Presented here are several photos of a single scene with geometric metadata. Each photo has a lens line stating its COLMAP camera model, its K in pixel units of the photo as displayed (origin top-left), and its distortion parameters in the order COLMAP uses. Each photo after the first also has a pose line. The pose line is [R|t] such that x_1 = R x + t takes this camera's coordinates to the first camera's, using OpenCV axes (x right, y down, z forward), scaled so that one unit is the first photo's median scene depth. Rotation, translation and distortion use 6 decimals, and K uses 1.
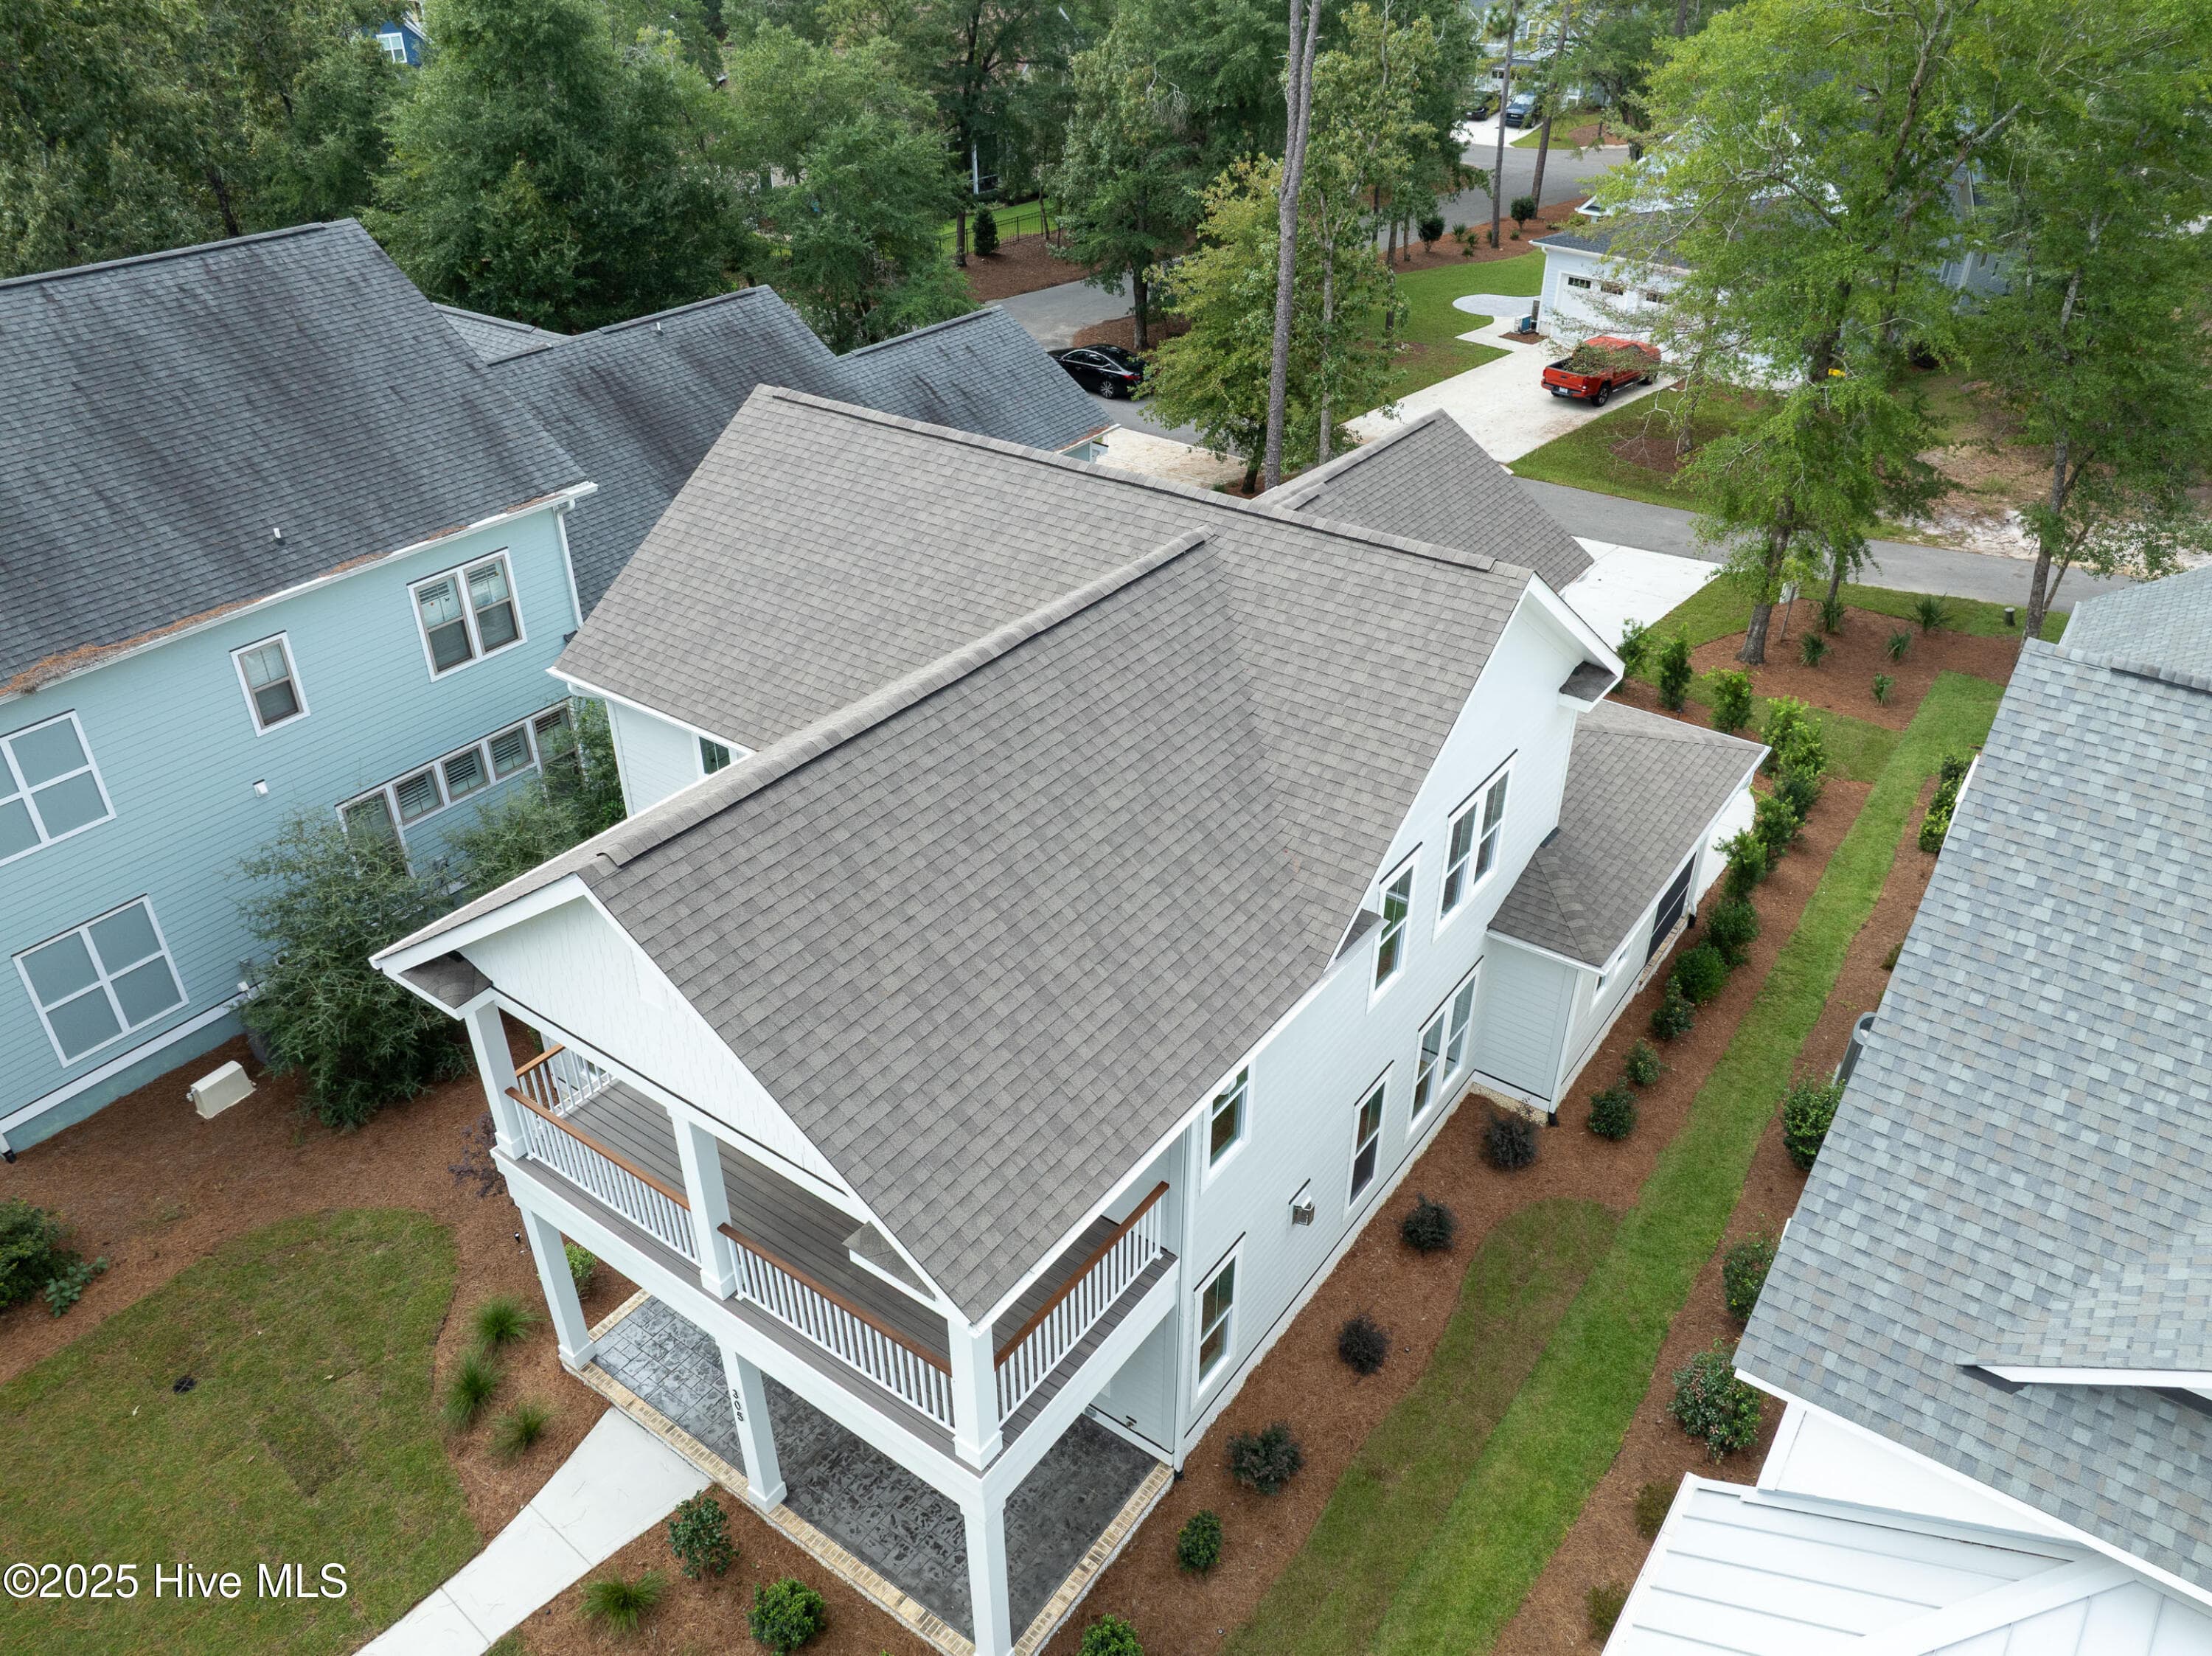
lens RADIAL K [[1577.3, 0, 1143.3], [0, 1577.3, 798.7], [0, 0, 1]] dist [-0.003857, -0.048779]
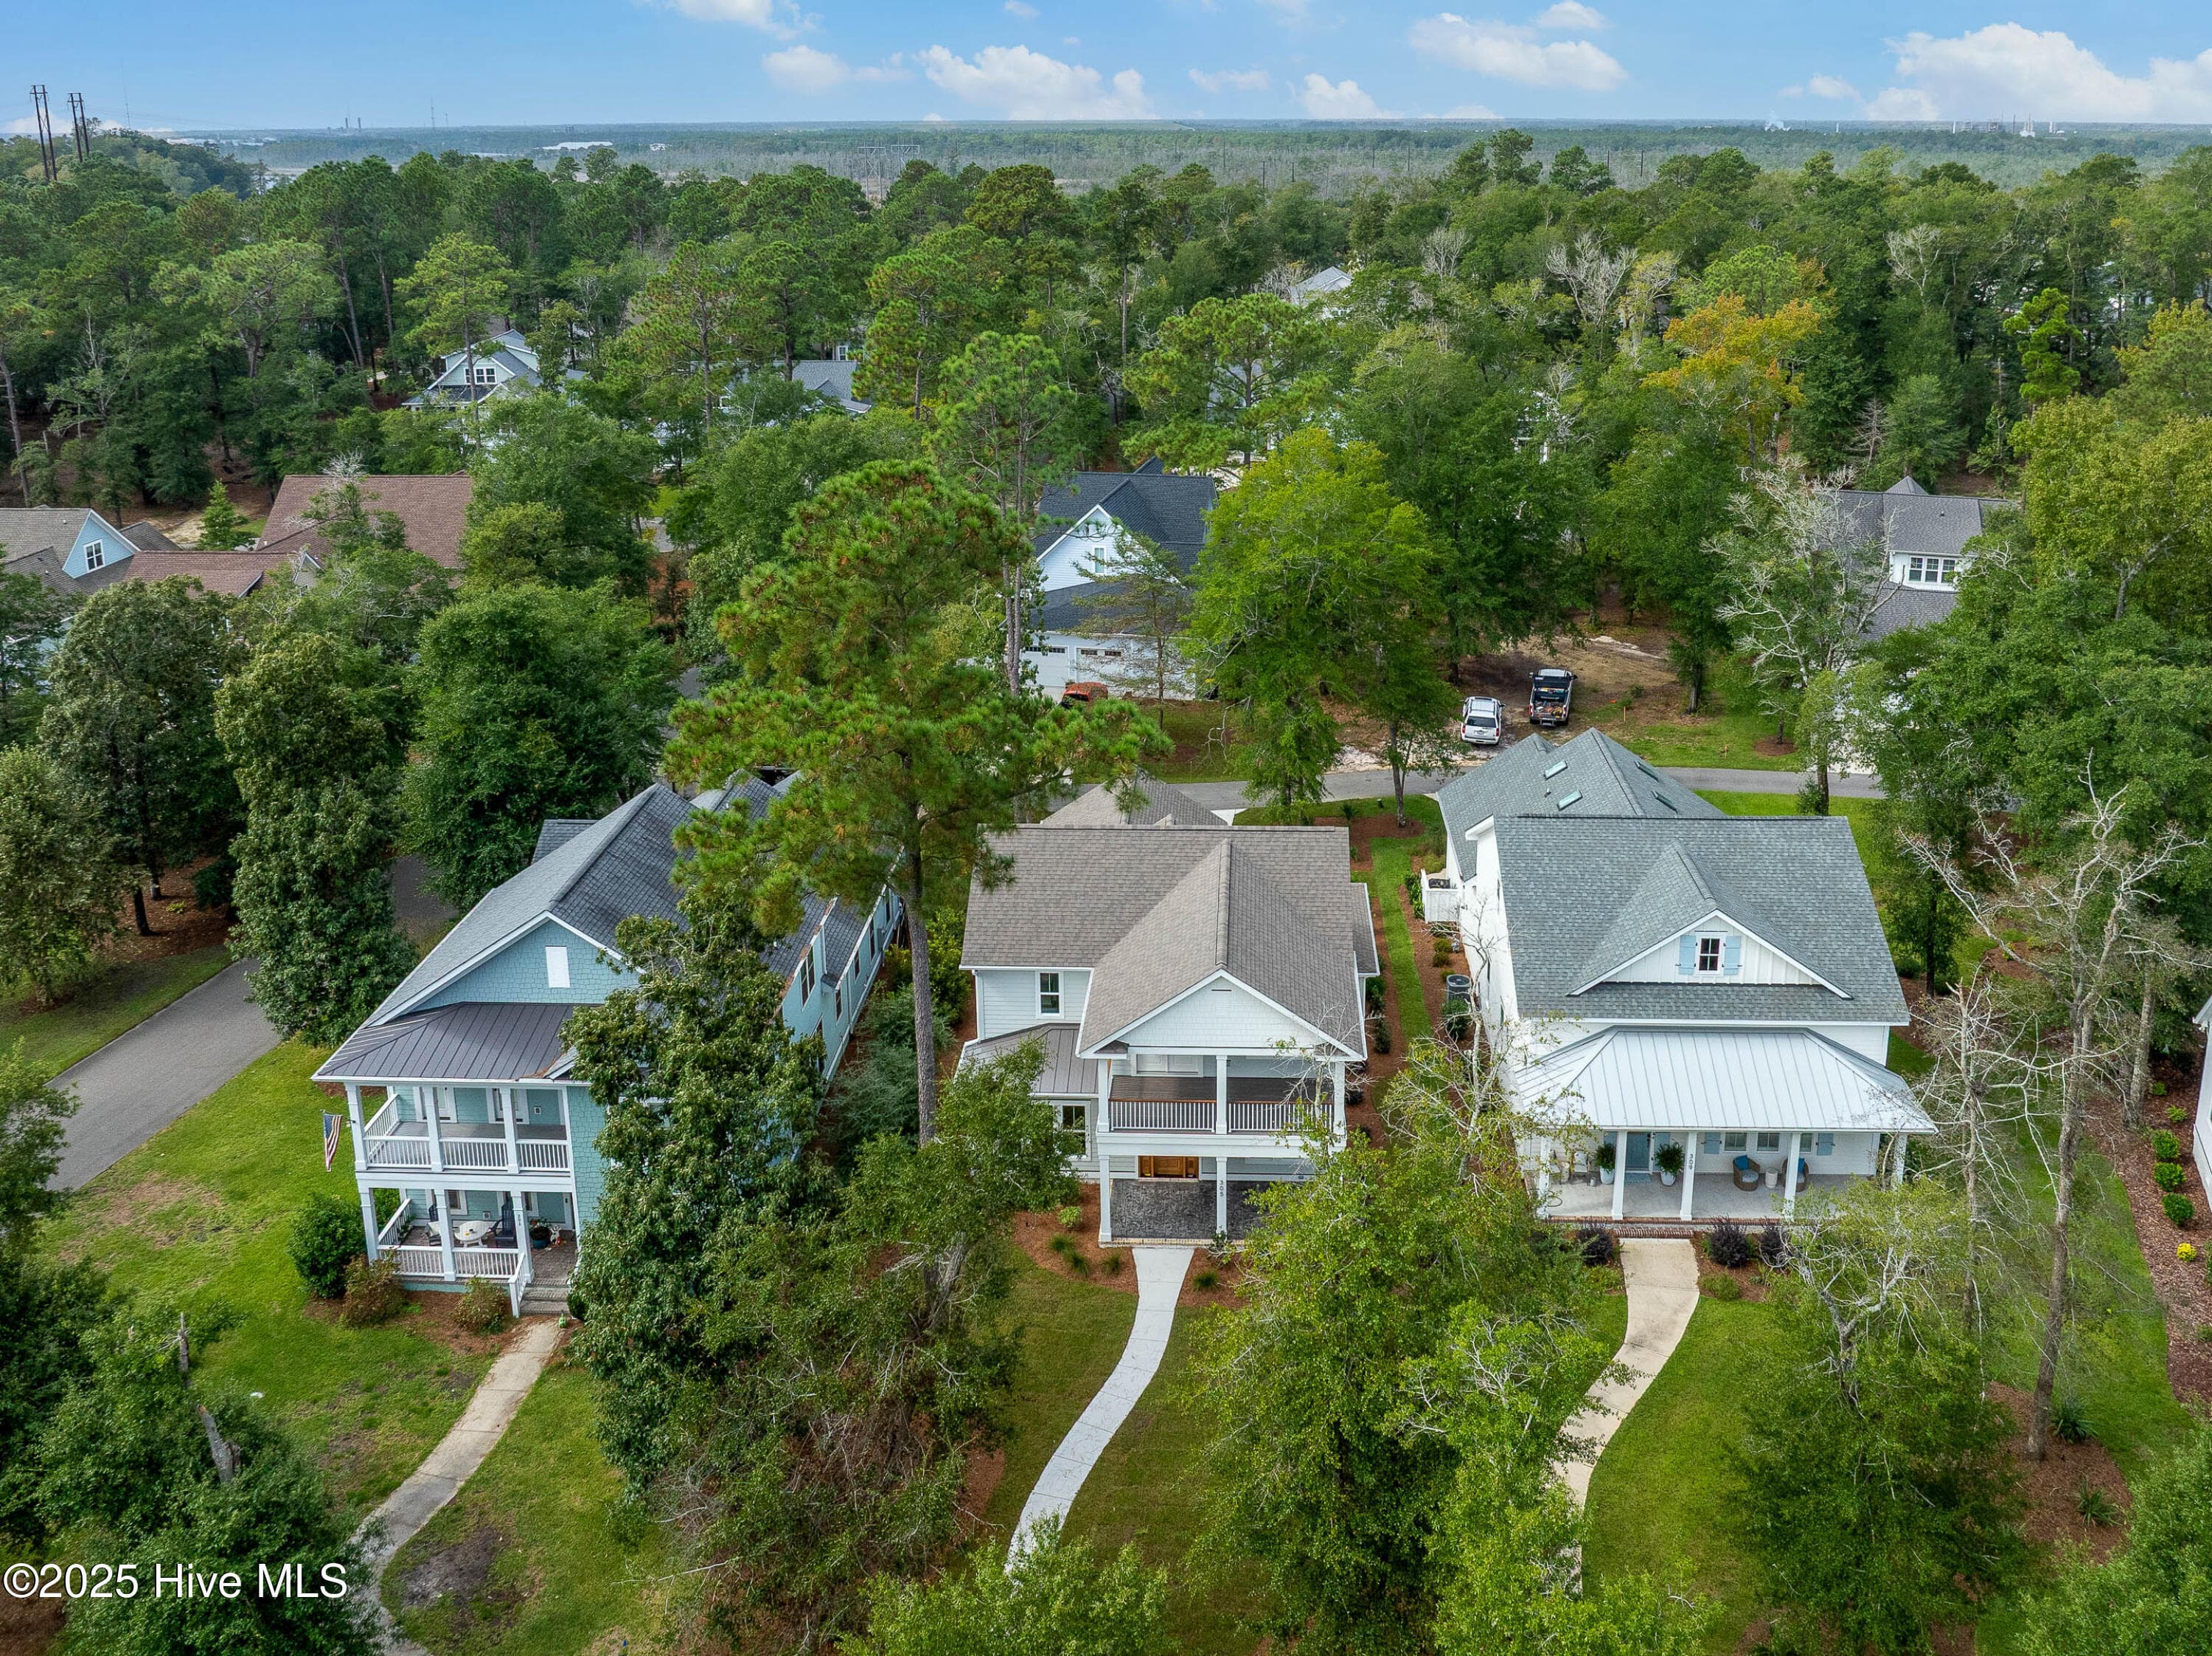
lens RADIAL K [[1806.7, 0, 1185.4], [0, 1806.7, 593.8], [0, 0, 1]] dist [-0.006041, -0.075648]
pose [[0.837756, -0.150595, 0.524867, -1.274794], [0.292123, 0.935704, -0.197793, 0.018903], [-0.461334, 0.319028, 0.827884, -1.324855]]
